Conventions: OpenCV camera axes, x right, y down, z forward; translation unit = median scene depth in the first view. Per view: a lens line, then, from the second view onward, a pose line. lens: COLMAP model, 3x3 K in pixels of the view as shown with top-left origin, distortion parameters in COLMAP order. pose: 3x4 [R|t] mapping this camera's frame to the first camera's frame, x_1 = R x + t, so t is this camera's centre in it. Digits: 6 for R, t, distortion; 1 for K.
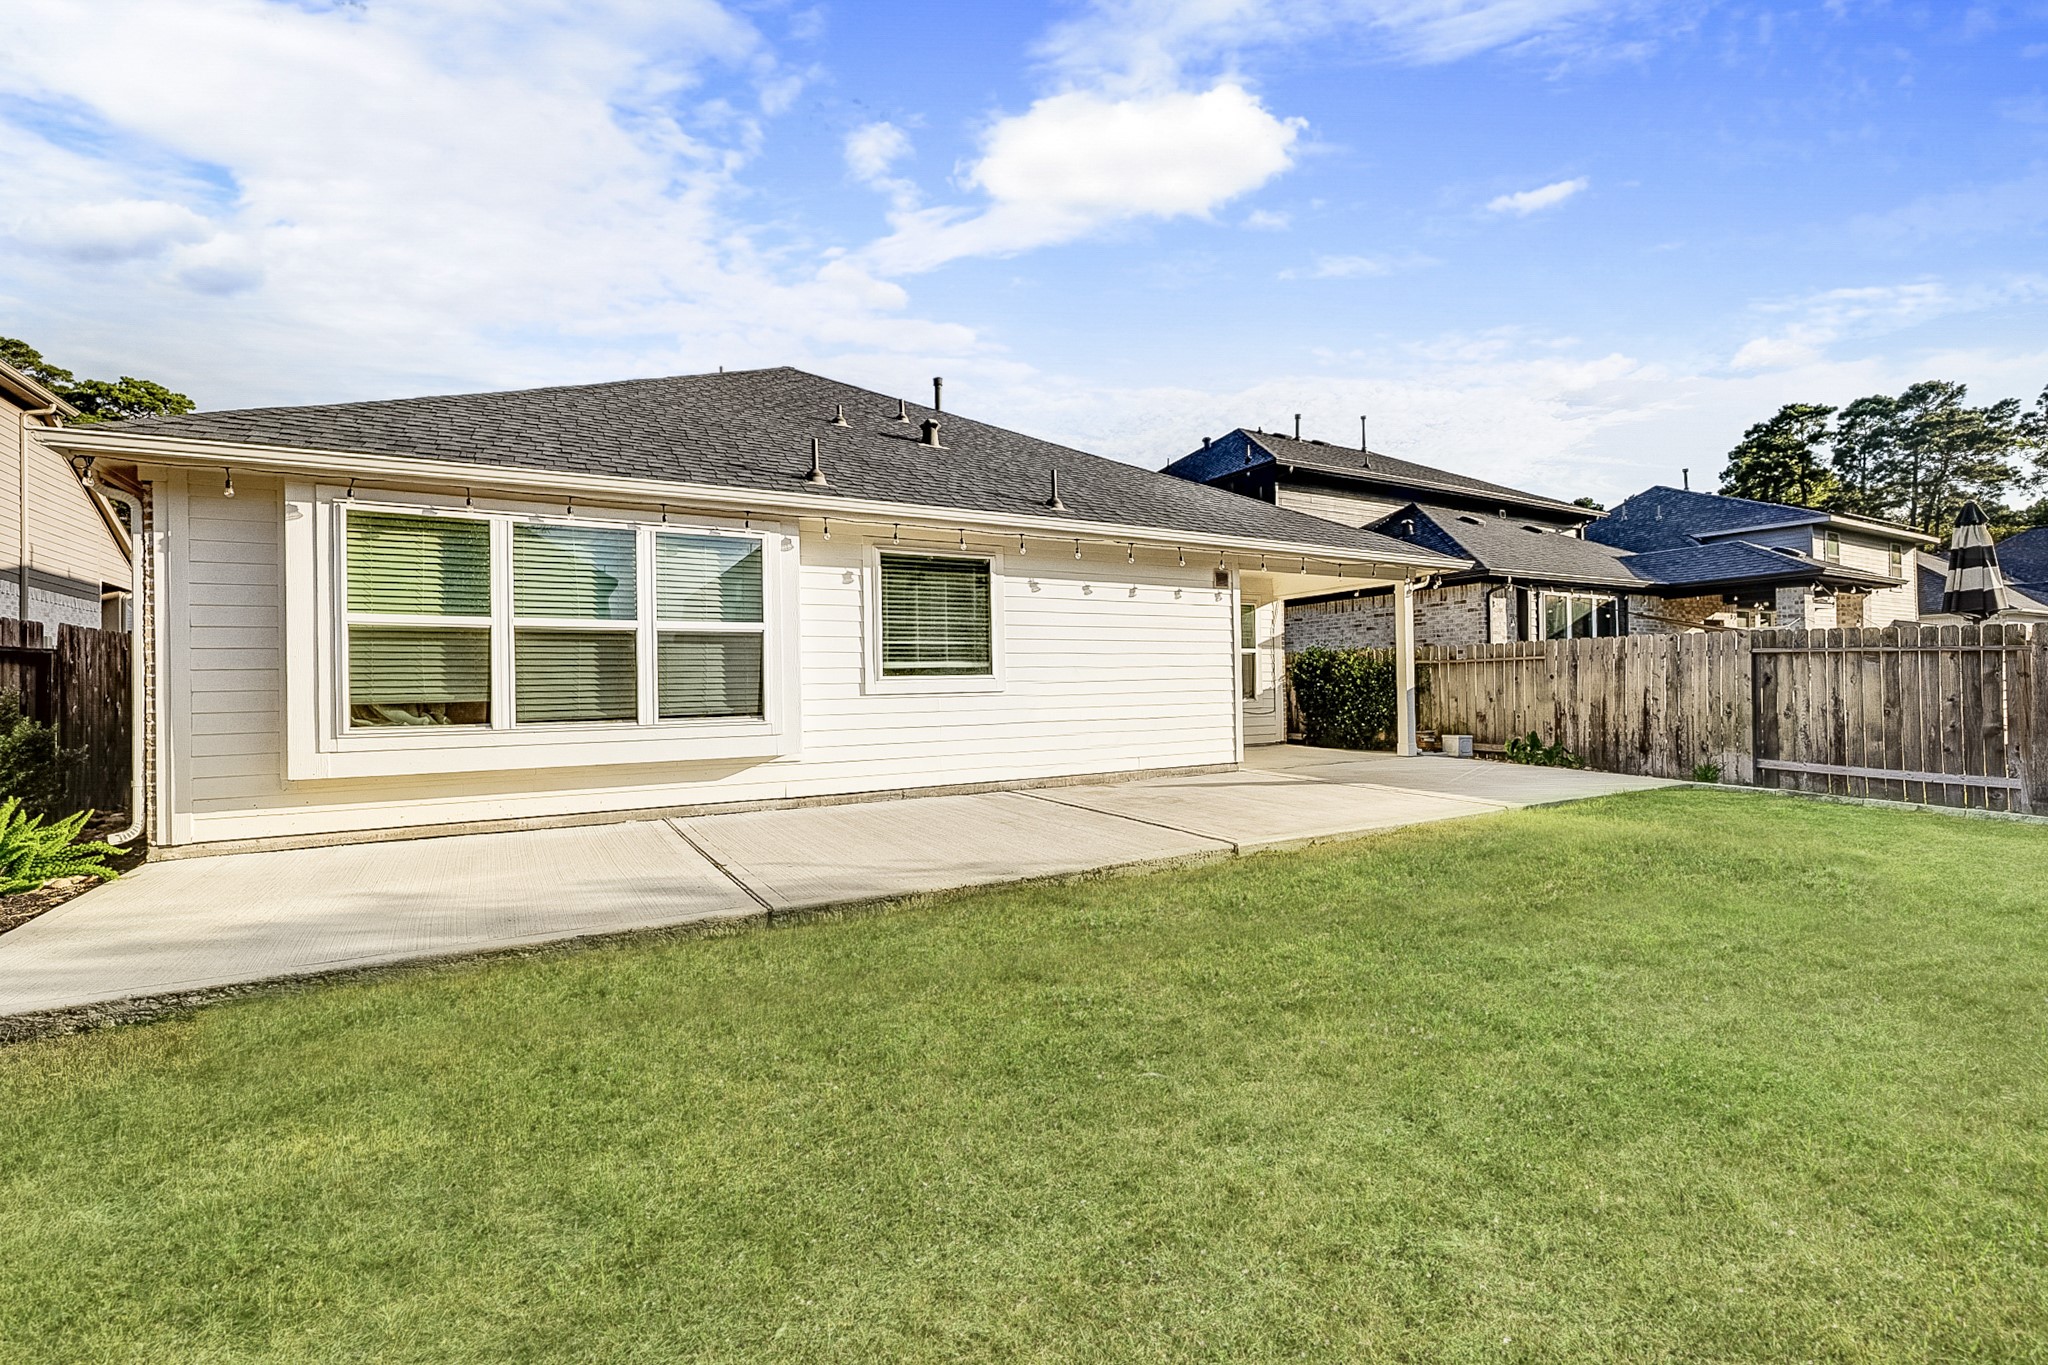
lens RADIAL K [[877.0, 0, 1024.0], [0, 877.0, 682.5], [0, 0, 1]] dist [-0.000346, 0.000162]
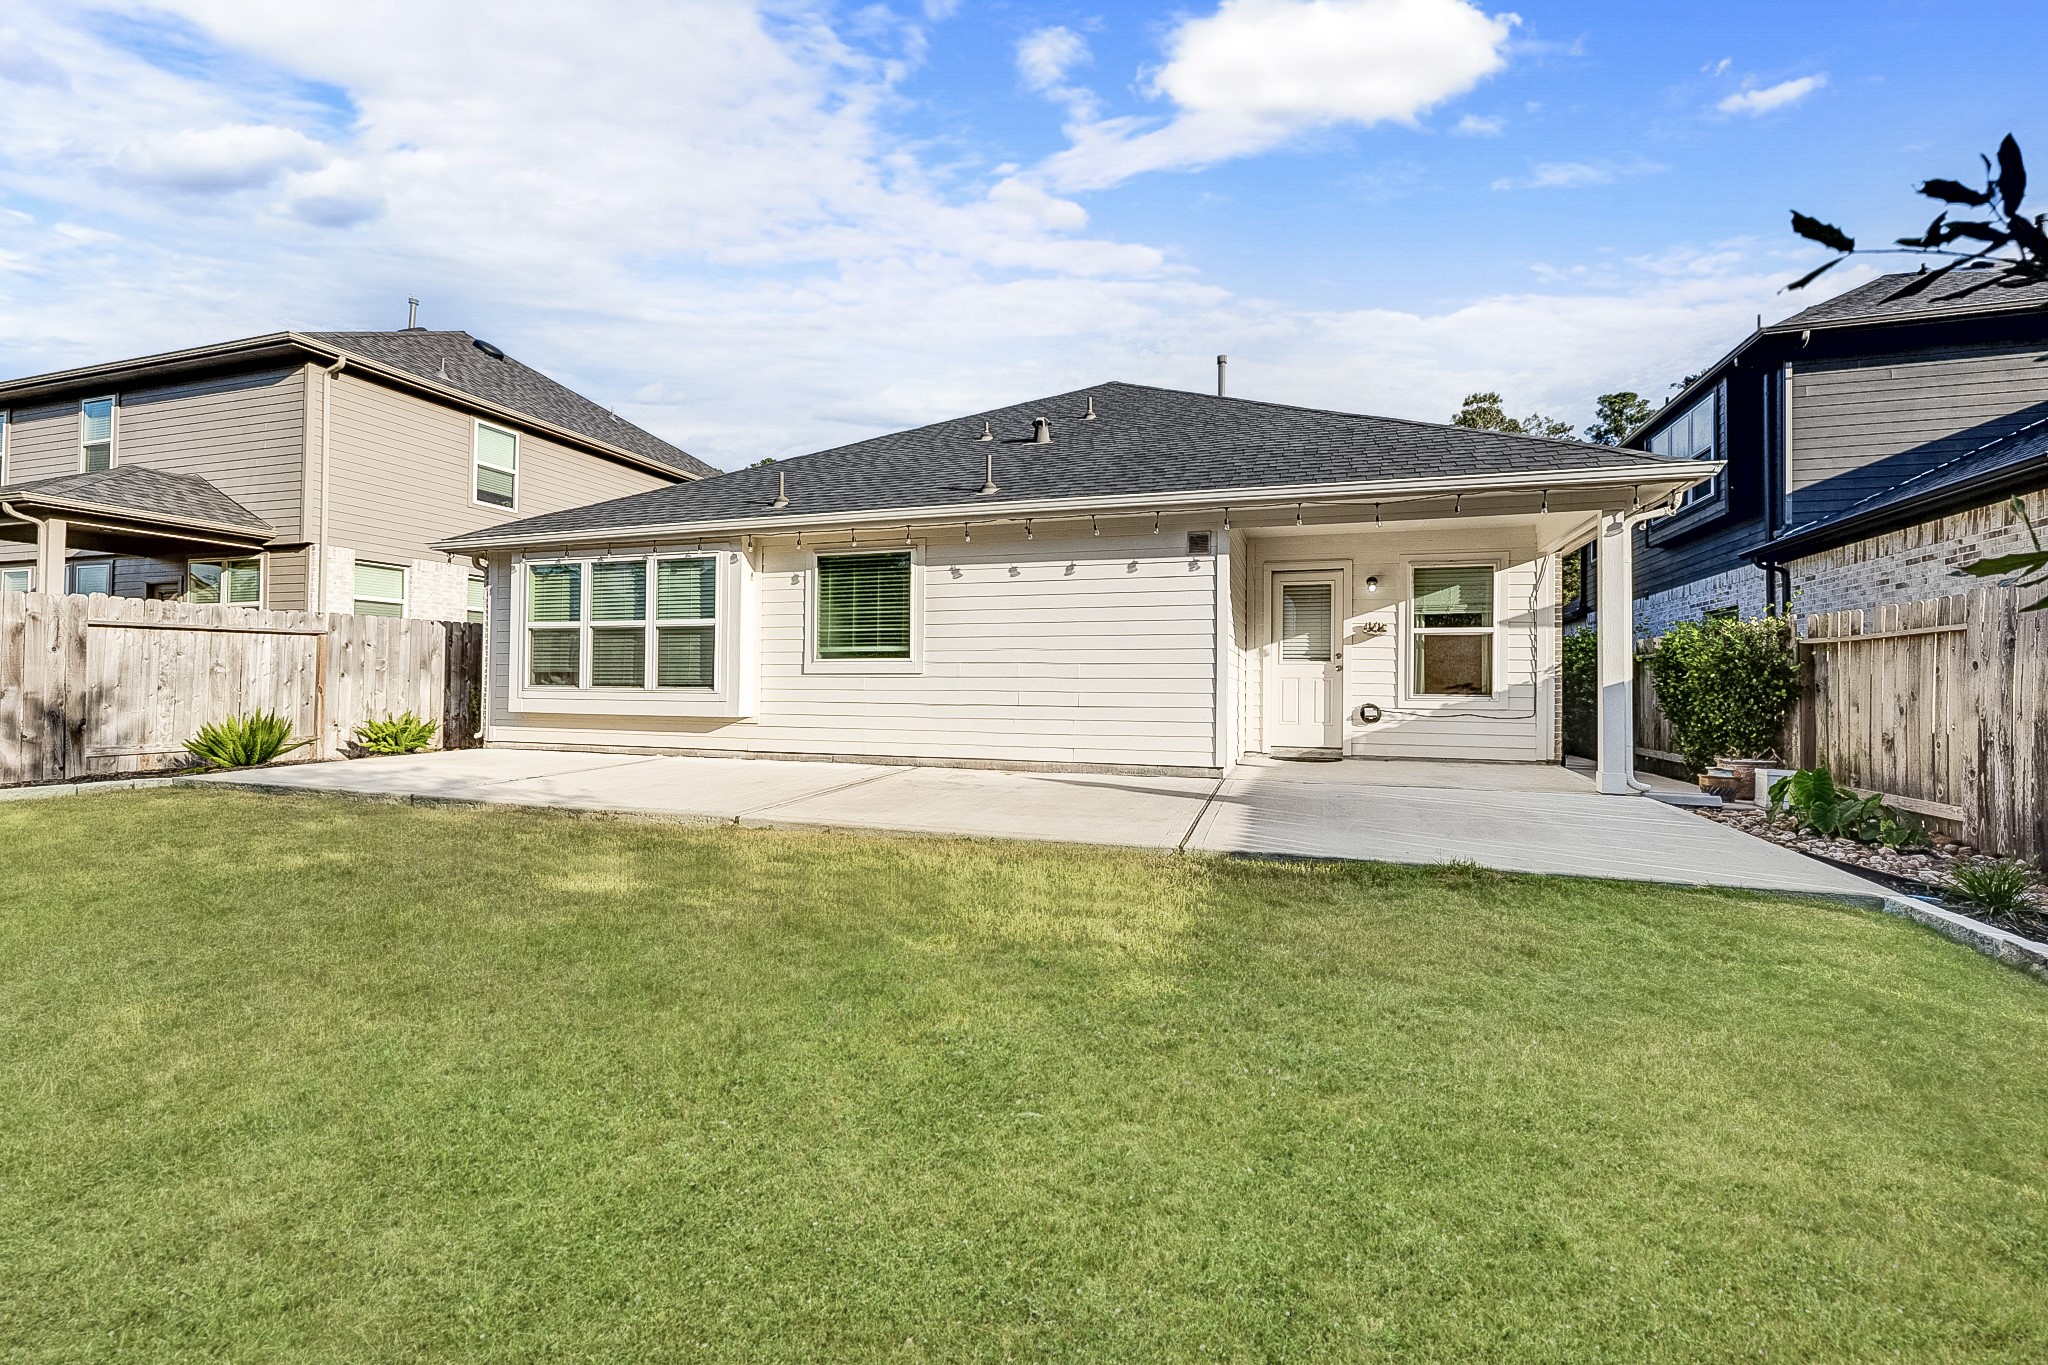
lens RADIAL K [[861.3, 0, 1033.8], [0, 861.3, 676.4], [0, 0, 1]] dist [0.001803, -0.000163]
pose [[0.662873, 0.012179, -0.748633, 0.827337], [-0.015726, 0.999874, 0.002342, 0.008848], [0.748567, 0.010221, 0.662981, 0.390745]]
